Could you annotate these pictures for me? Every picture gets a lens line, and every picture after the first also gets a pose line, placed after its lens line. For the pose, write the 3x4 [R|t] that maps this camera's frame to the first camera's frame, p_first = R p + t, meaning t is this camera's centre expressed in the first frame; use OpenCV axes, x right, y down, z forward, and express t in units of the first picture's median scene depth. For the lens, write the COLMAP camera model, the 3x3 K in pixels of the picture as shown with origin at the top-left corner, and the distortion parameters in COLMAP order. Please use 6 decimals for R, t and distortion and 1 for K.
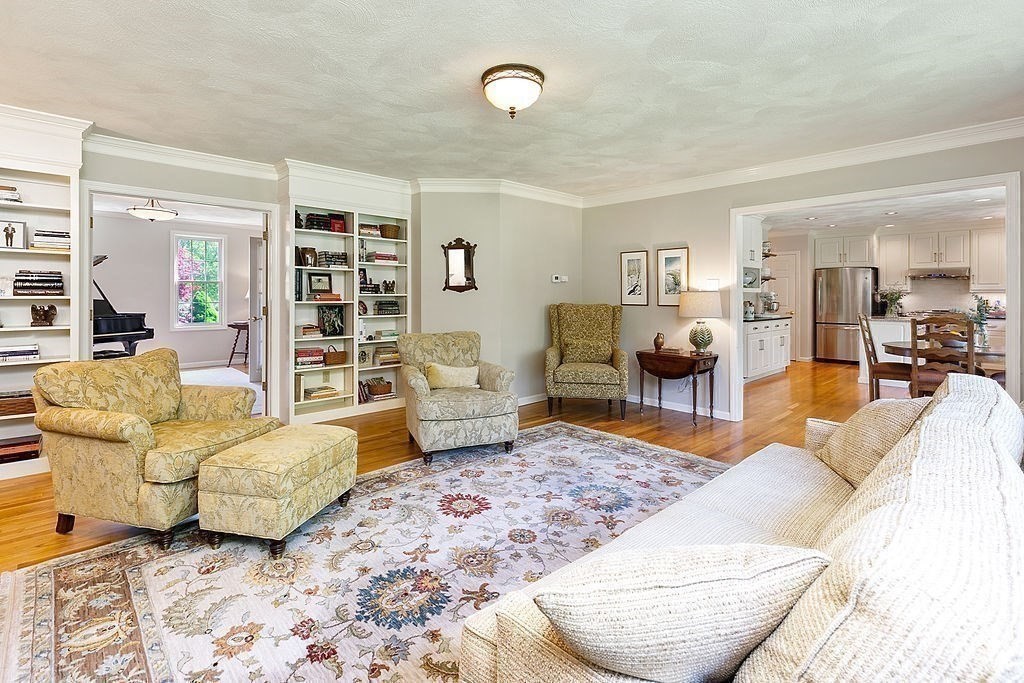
lens RADIAL K [[470.5, 0, 511.0], [0, 470.5, 295.8], [0, 0, 1]] dist [0.004013, -0.000774]
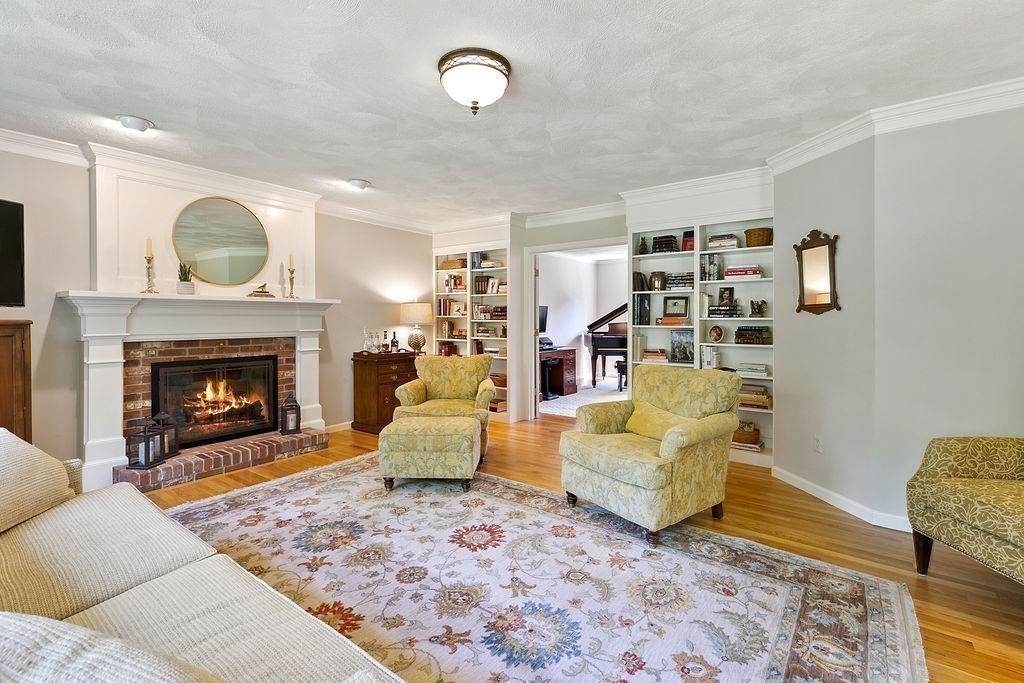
lens RADIAL K [[470.5, 0, 512.5], [0, 470.5, 325.2], [0, 0, 1]] dist [0.004013, -0.000774]
pose [[0.169899, 0.009386, -0.985417, 0.800718], [-0.002019, 0.999956, 0.009177, 0.003883], [0.985459, 0.000431, 0.169911, 0.850486]]
